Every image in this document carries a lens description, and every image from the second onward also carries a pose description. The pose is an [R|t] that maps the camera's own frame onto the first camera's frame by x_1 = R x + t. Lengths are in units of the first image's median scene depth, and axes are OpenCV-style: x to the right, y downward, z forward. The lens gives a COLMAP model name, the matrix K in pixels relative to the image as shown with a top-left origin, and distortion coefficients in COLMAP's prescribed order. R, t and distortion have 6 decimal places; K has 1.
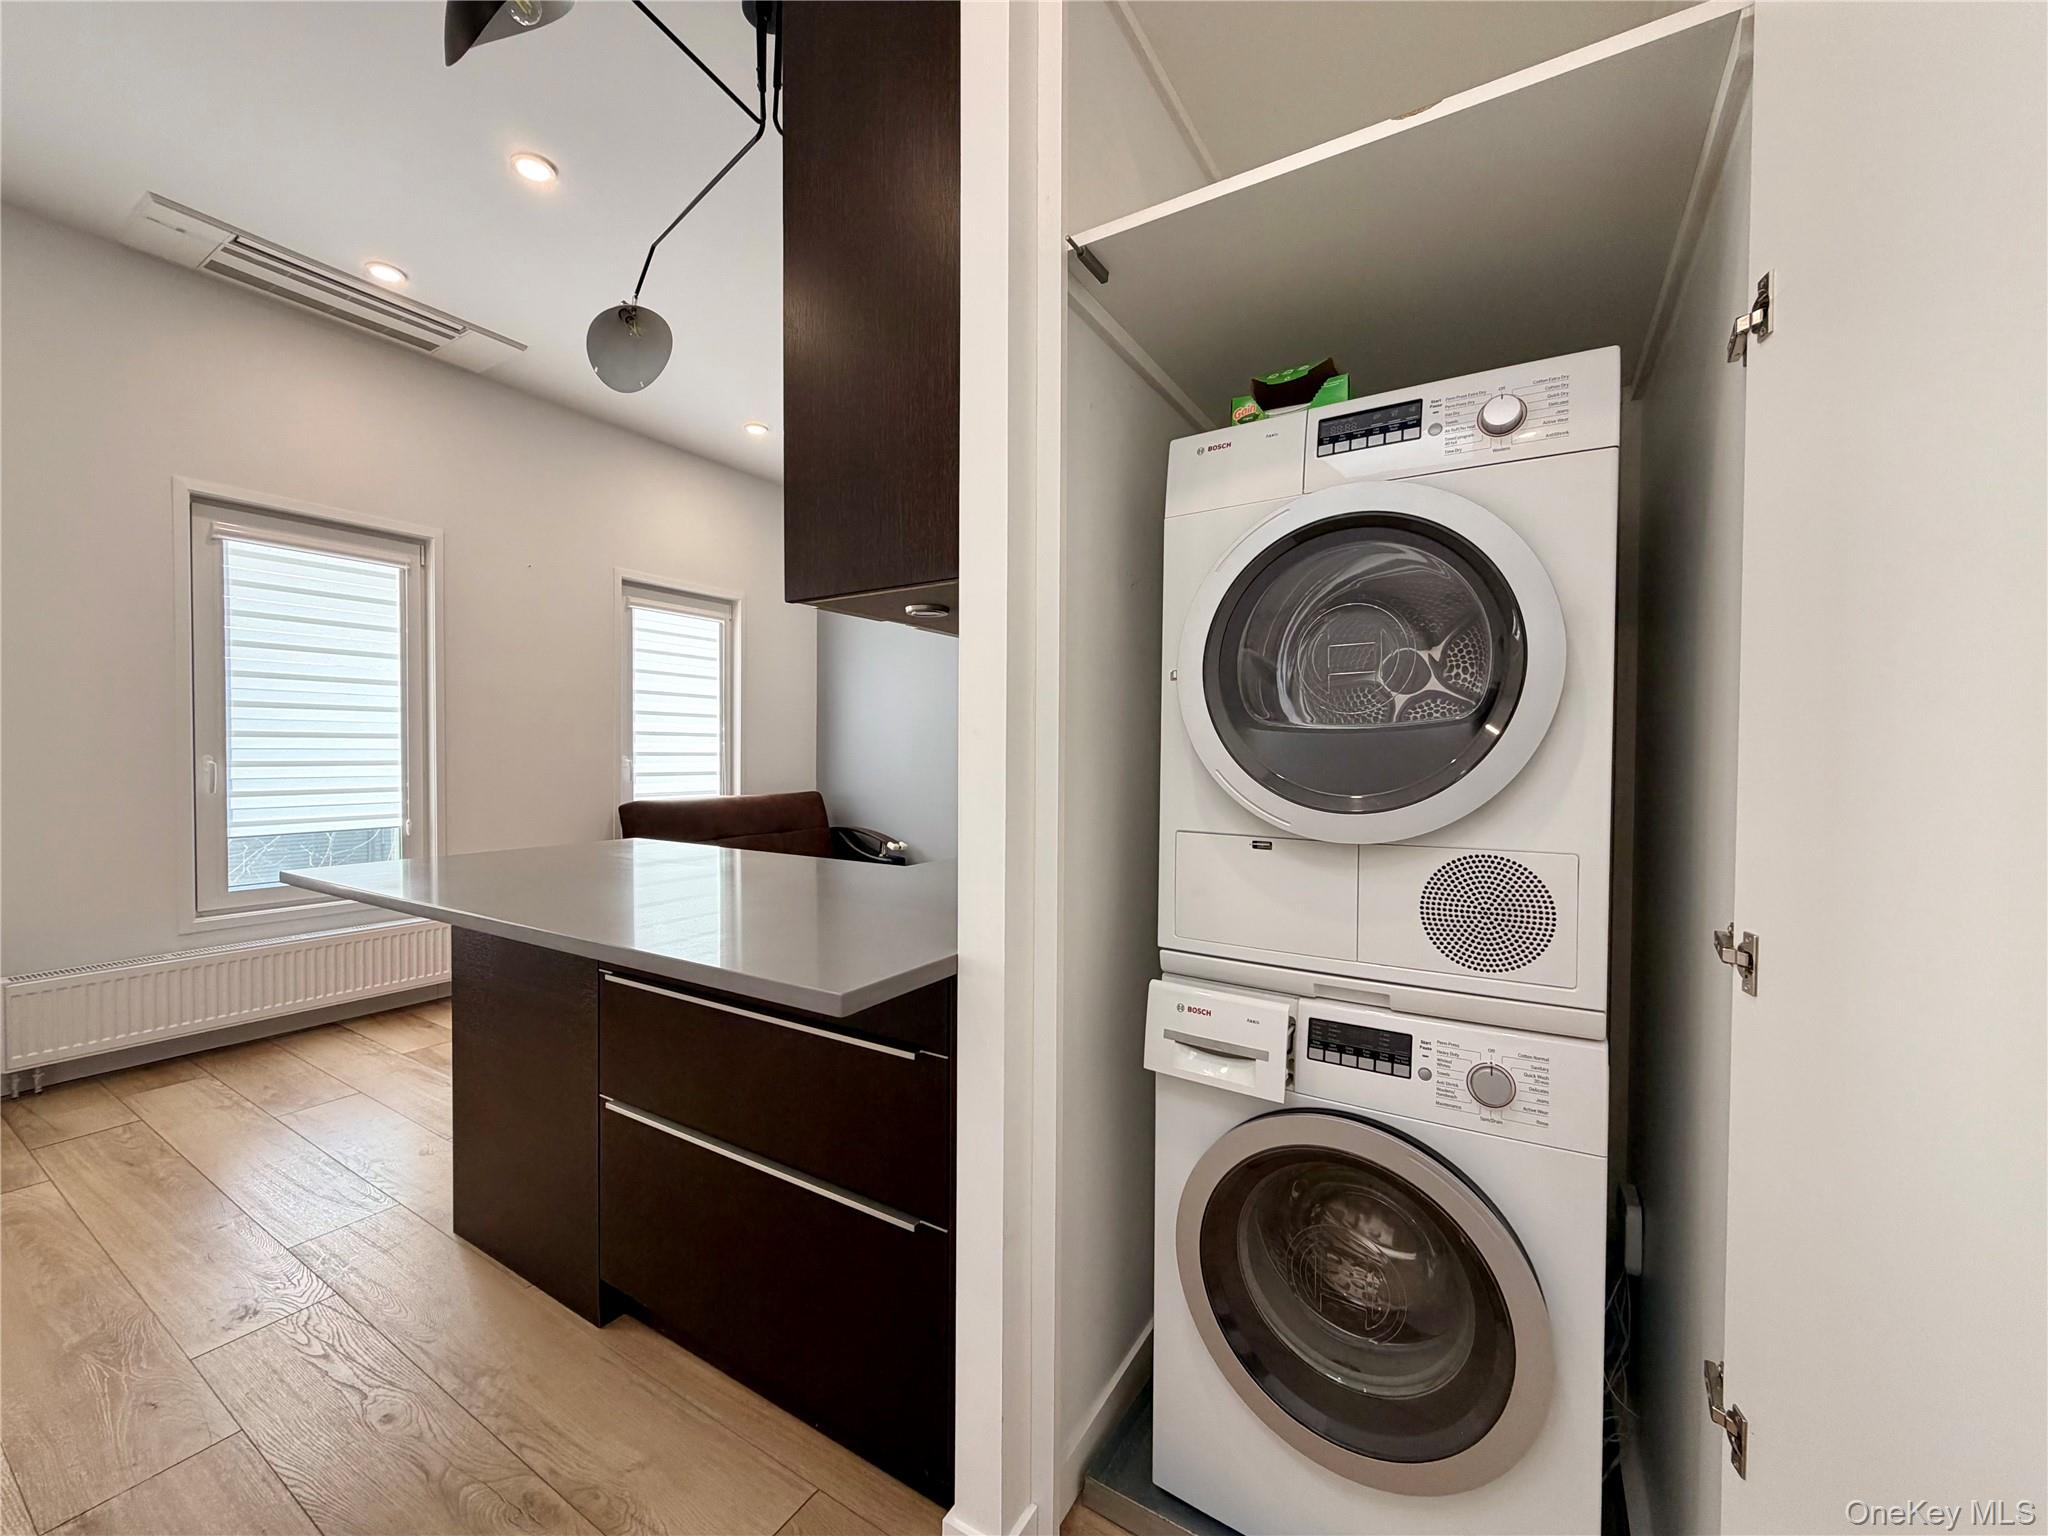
lens RADIAL K [[819.6, 0, 1020.7], [0, 819.6, 765.3], [0, 0, 1]] dist [0.001214, -0.000542]
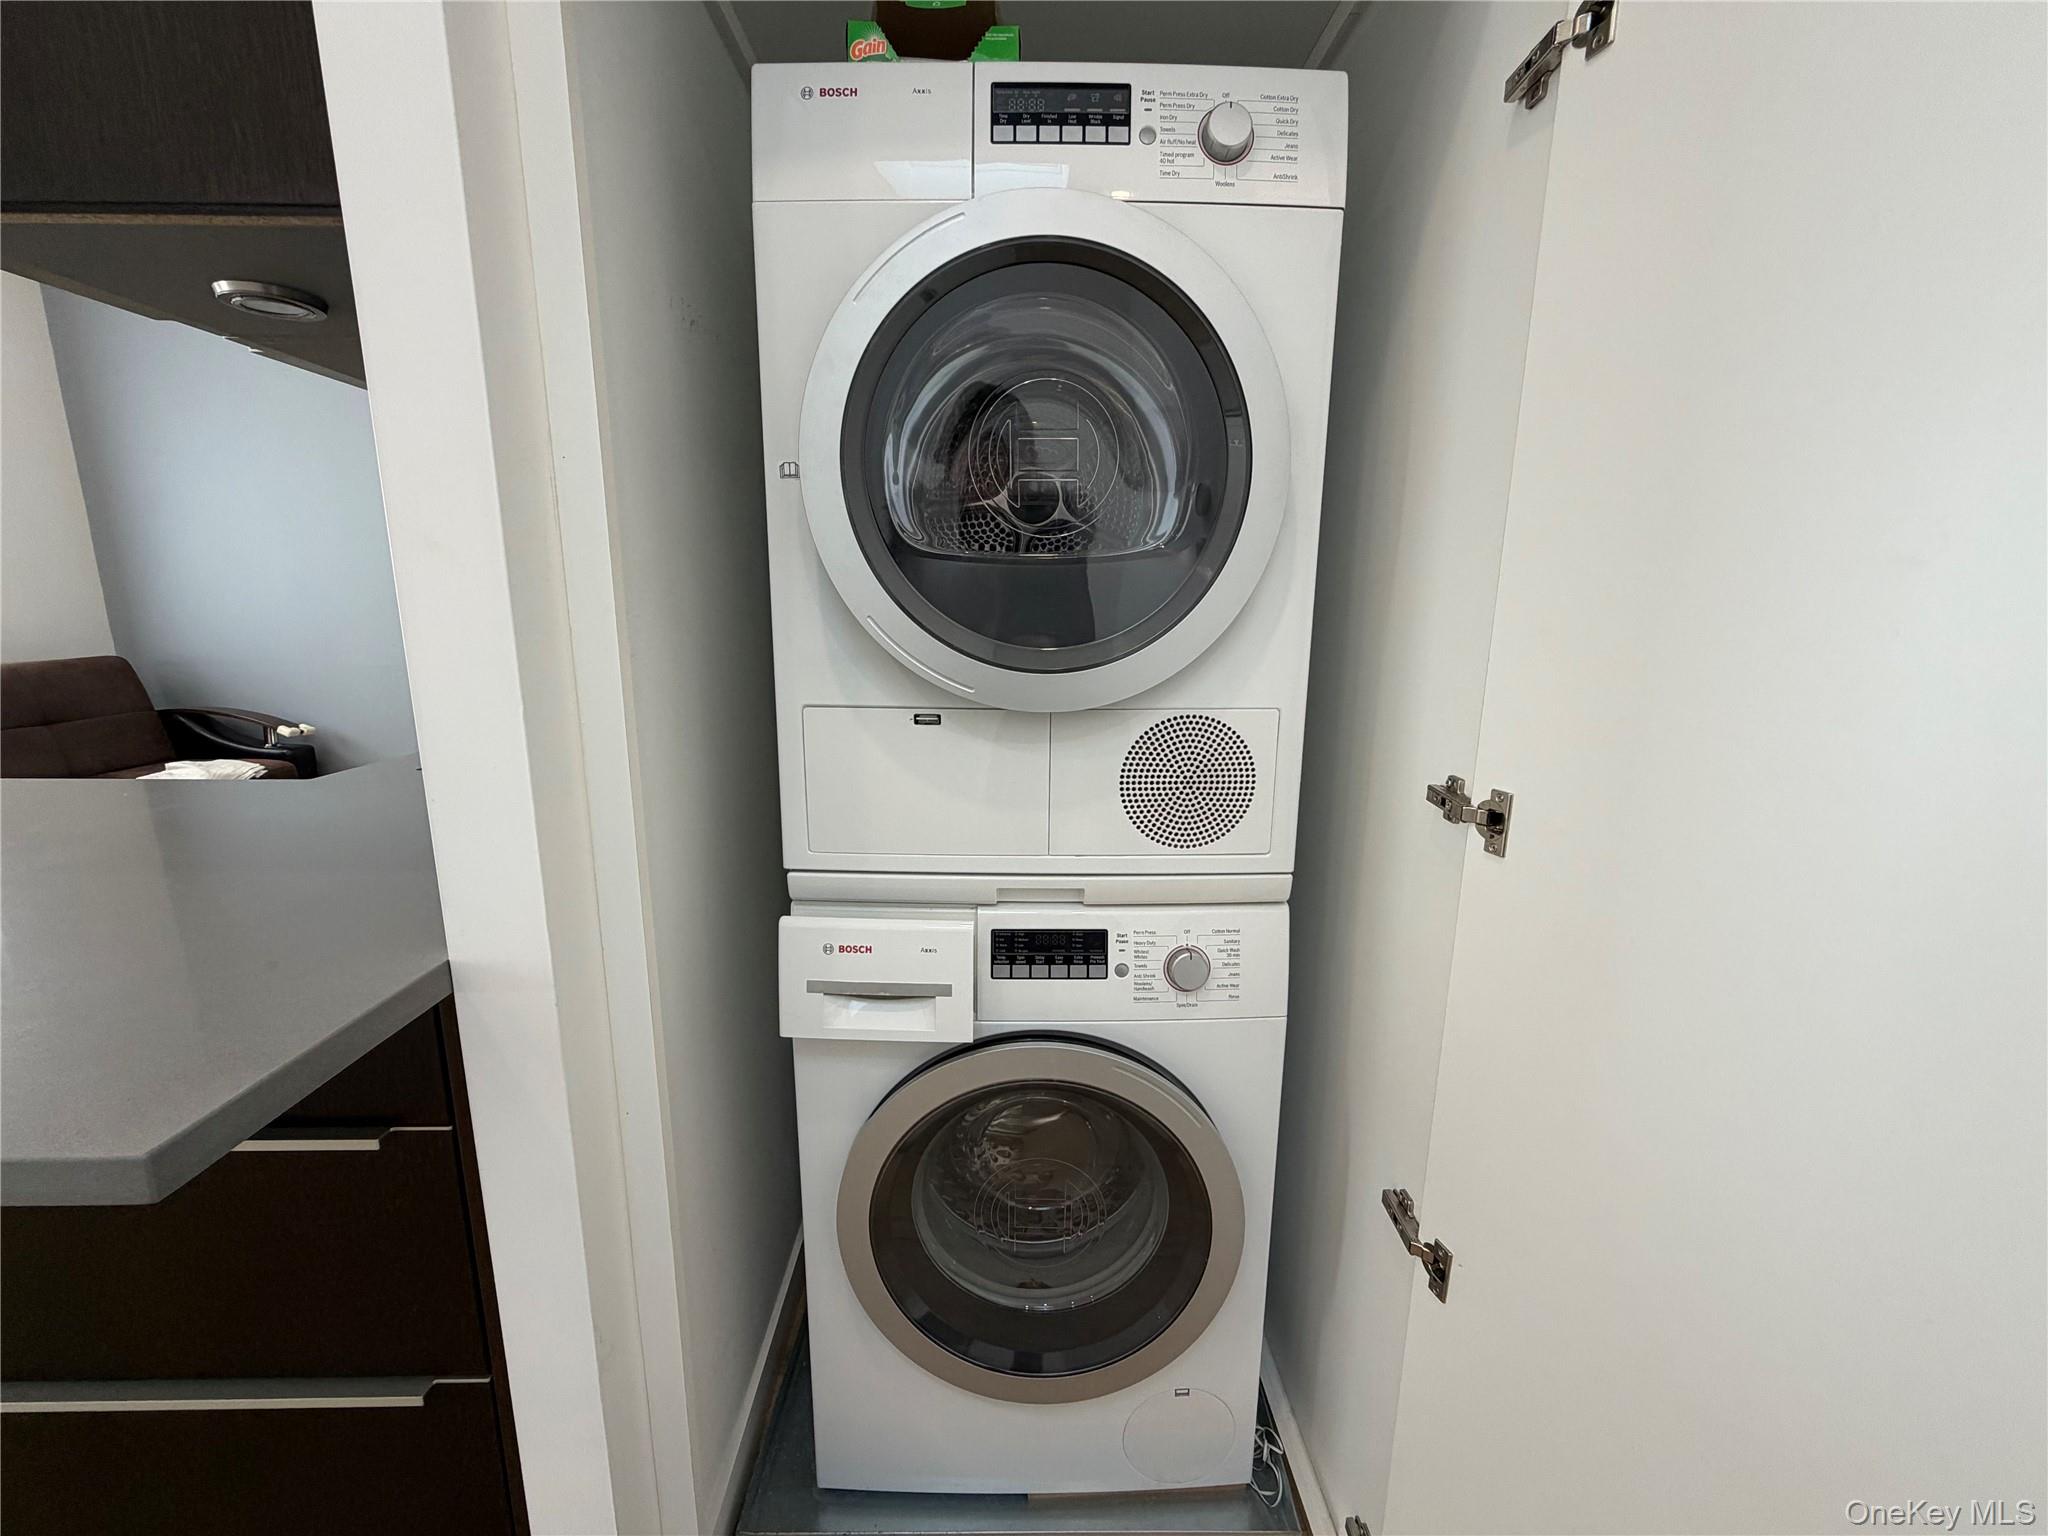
lens RADIAL K [[819.6, 0, 1021.8], [0, 819.6, 769.6], [0, 0, 1]] dist [0.001214, -0.000542]
pose [[0.838793, -0.108465, 0.533538, -0.034175], [0.005555, 0.981609, 0.190823, 0.001597], [-0.544423, -0.157097, 0.823969, 0.358551]]
